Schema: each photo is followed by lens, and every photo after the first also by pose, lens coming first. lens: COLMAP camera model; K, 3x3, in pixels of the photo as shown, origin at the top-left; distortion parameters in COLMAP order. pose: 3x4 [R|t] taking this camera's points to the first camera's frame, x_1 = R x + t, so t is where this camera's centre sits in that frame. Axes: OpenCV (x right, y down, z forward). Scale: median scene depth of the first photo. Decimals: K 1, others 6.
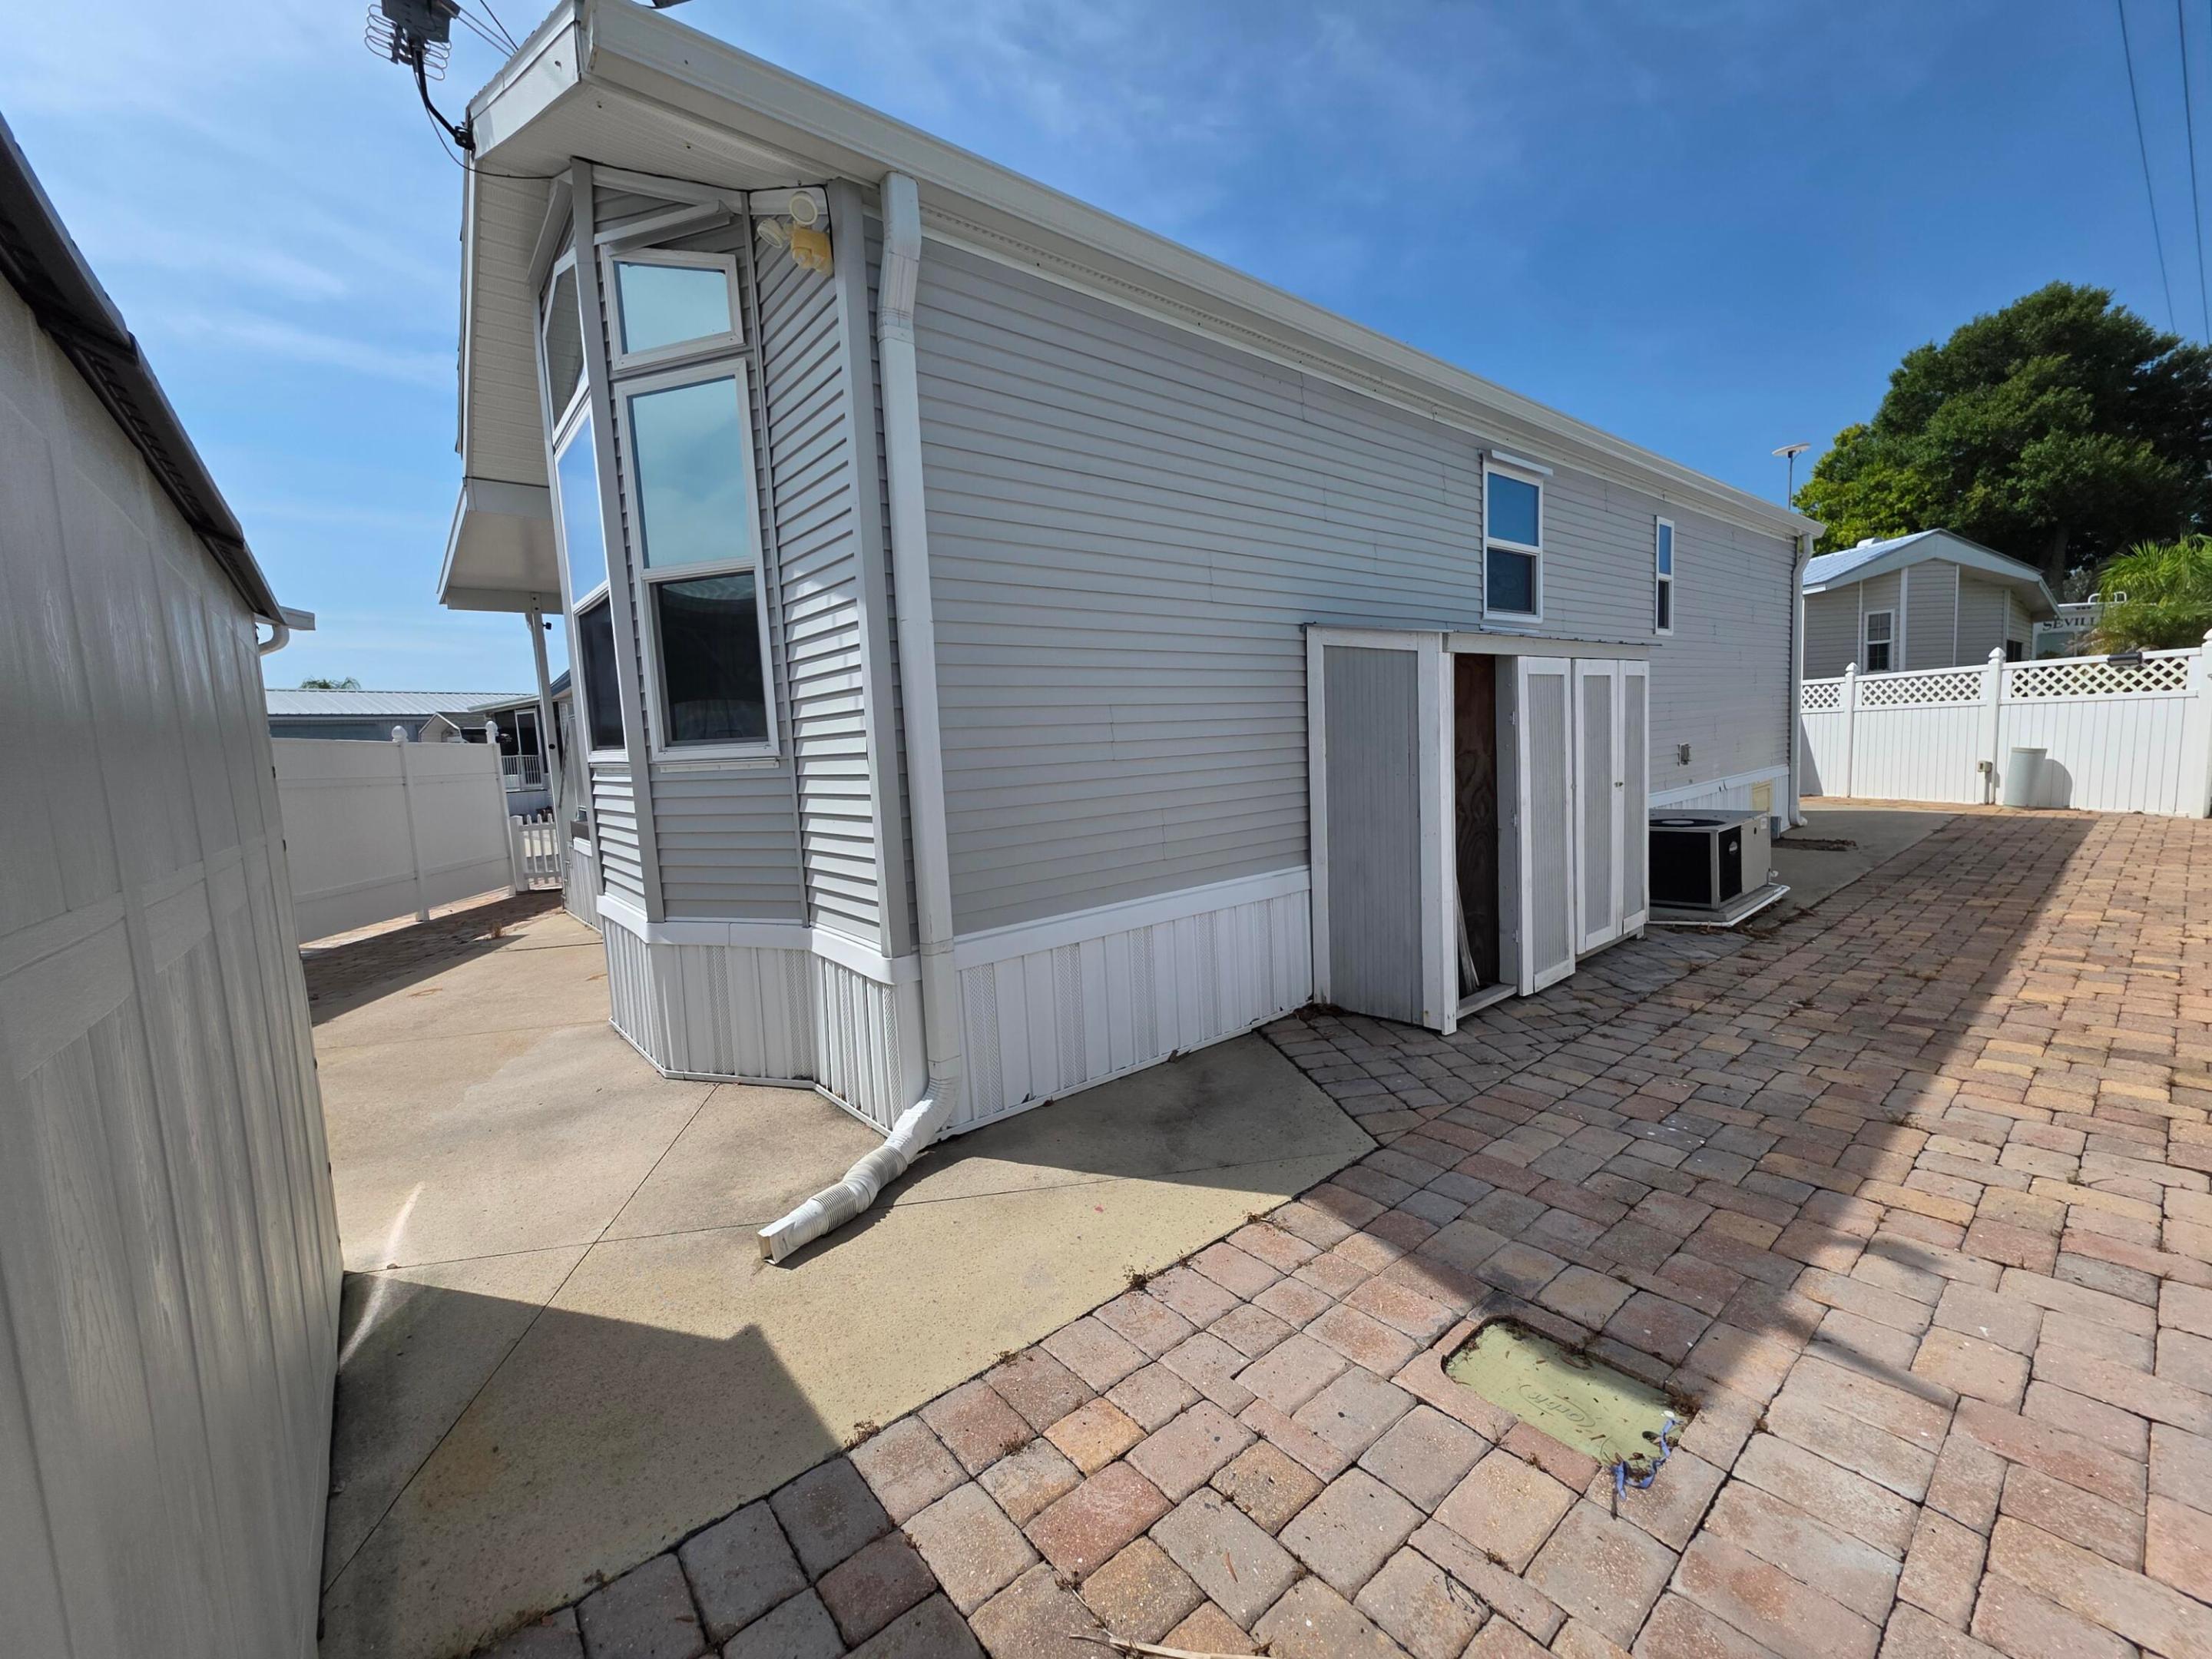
lens RADIAL K [[885.4, 0, 1106.0], [0, 885.4, 829.5], [0, 0, 1]] dist [0.009031, -0.000002]
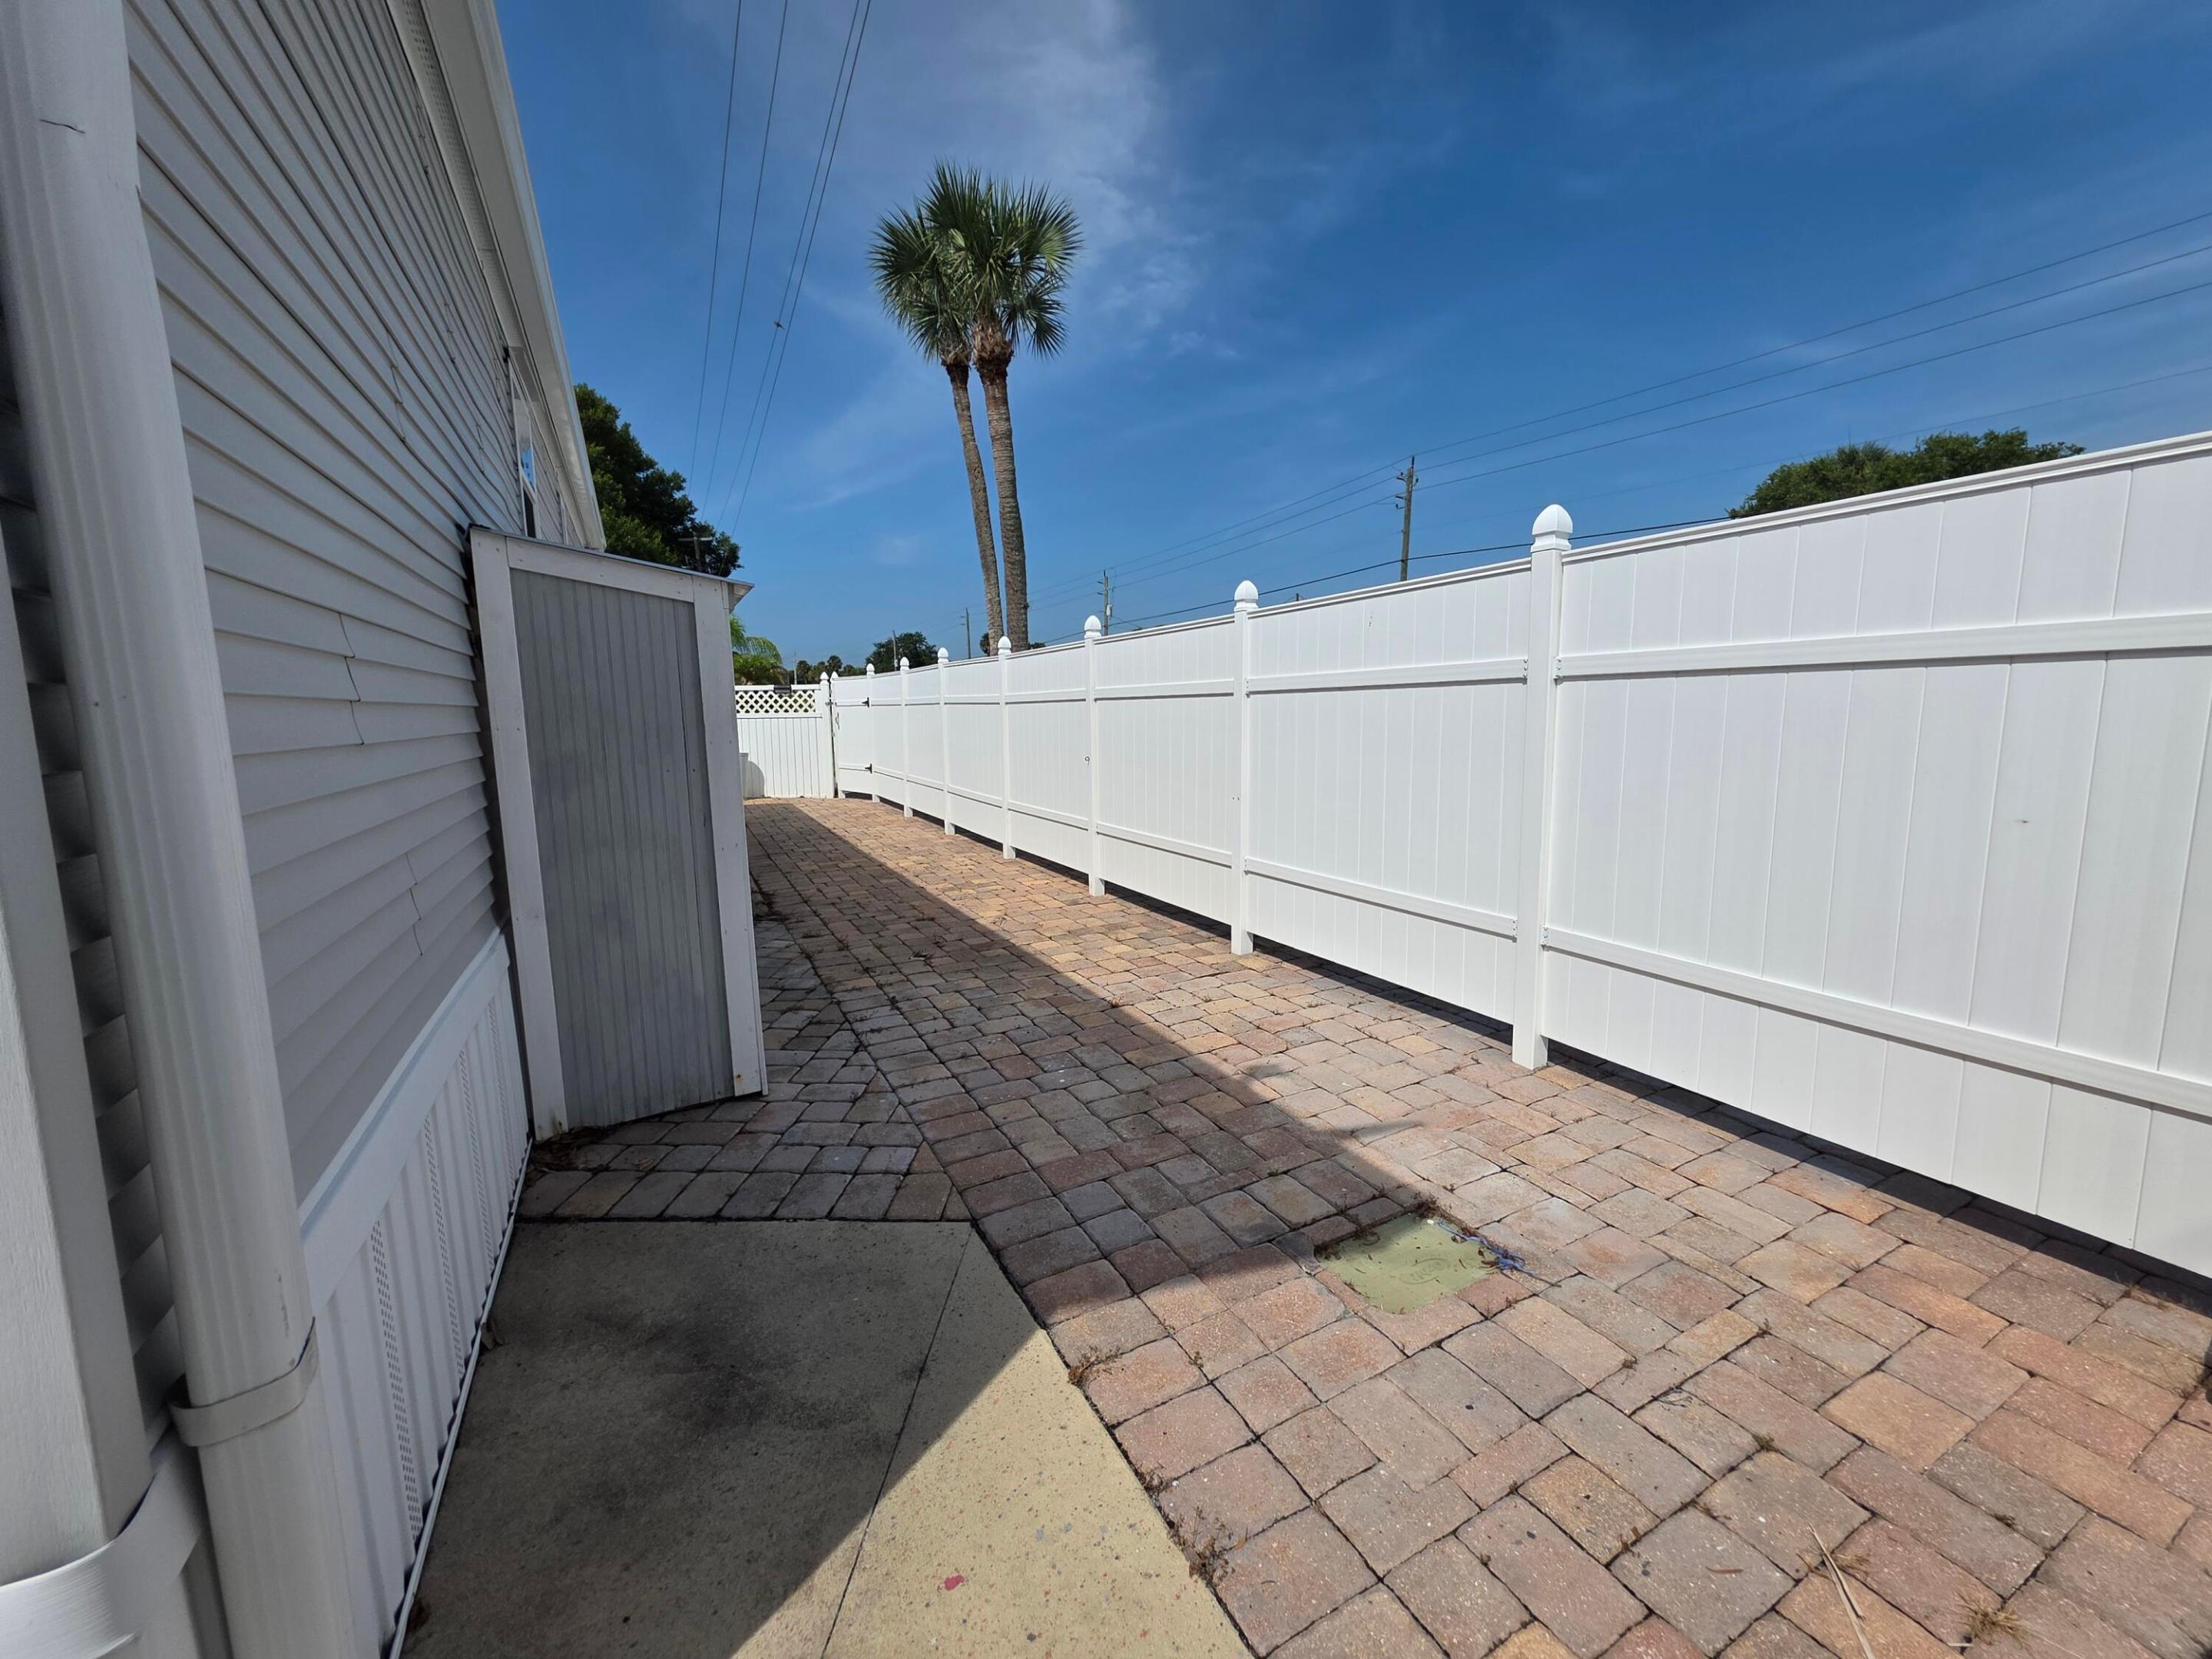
lens RADIAL K [[885.4, 0, 1106.0], [0, 885.4, 829.5], [0, 0, 1]] dist [0.009031, -0.000002]
pose [[0.199401, -0.086973, 0.976051, -0.368082], [0.103033, 0.992393, 0.067380, -0.031761], [-0.974486, 0.087129, 0.206845, 0.602883]]
